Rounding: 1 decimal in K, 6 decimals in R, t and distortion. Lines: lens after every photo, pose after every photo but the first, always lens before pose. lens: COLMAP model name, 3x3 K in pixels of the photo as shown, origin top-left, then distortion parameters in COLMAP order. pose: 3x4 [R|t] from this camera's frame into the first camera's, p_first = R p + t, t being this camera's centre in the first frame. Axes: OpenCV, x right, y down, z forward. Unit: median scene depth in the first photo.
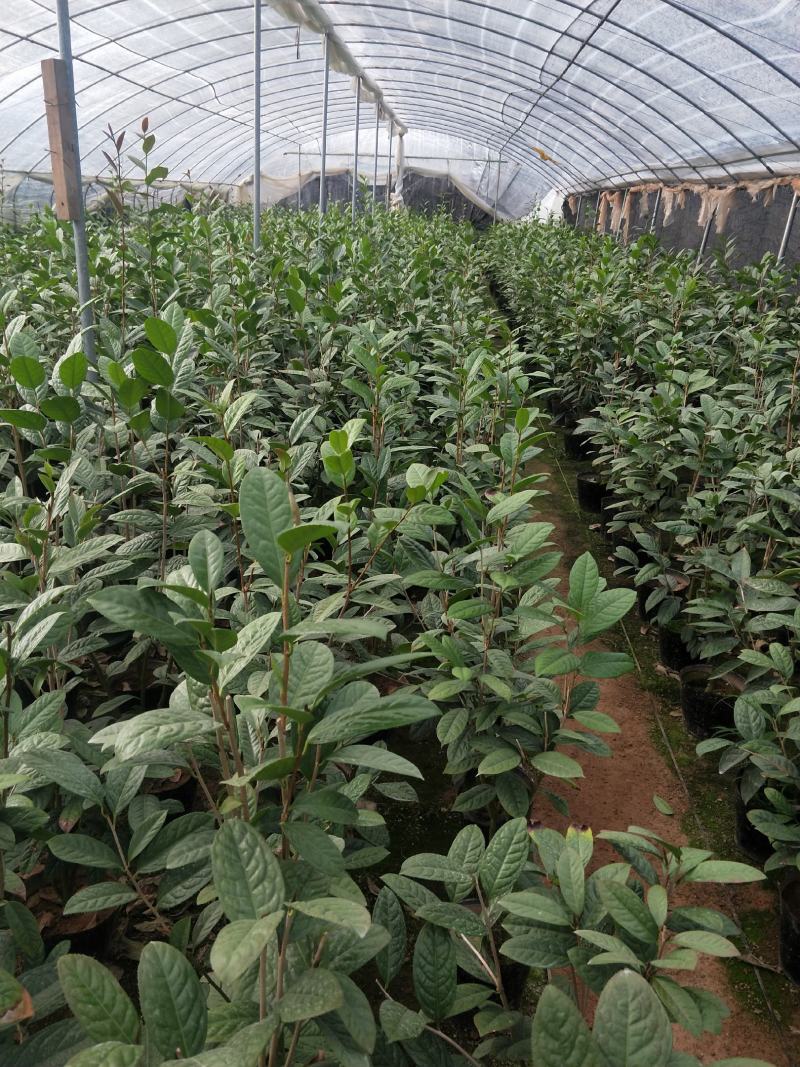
lens RADIAL K [[872.2, 0, 397.8], [0, 872.2, 534.6], [0, 0, 1]] dist [0.023780, -0.047324]
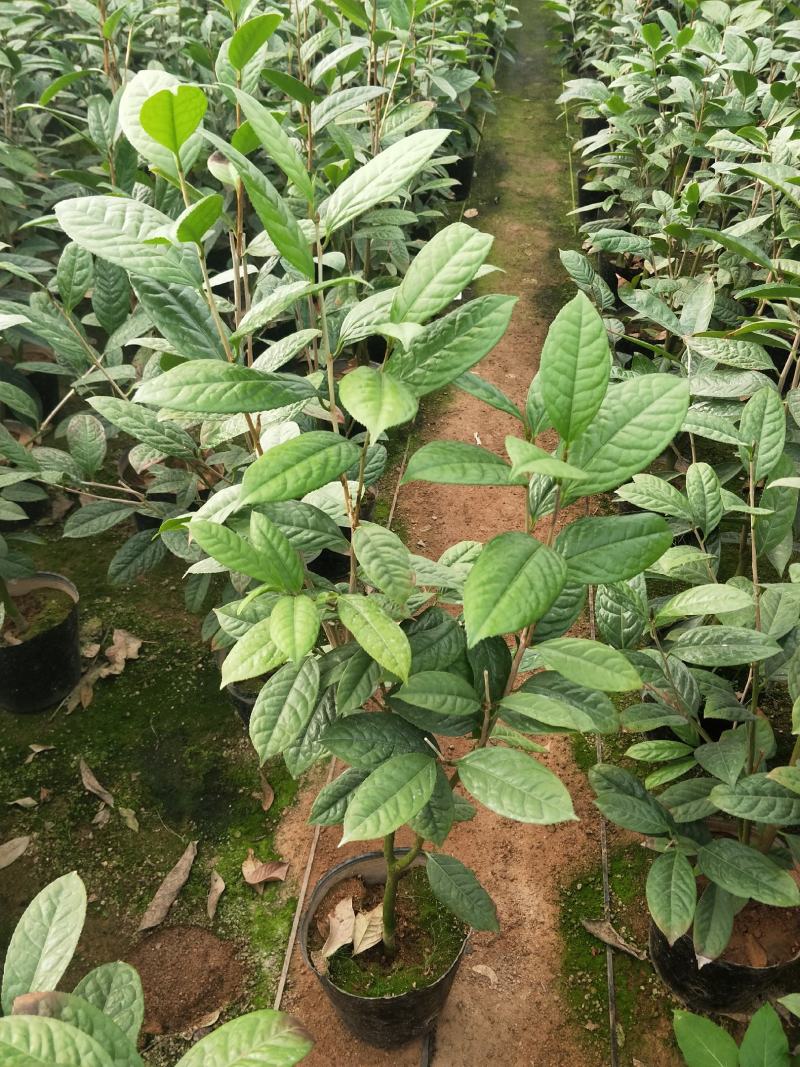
lens RADIAL K [[872.2, 0, 402.8], [0, 872.2, 534.2], [0, 0, 1]] dist [0.023780, -0.047324]
pose [[0.996889, 0.036183, -0.070018, 0.263205], [-0.013052, 0.951915, 0.306085, 0.001371], [0.077727, -0.304219, 0.949426, 0.417252]]
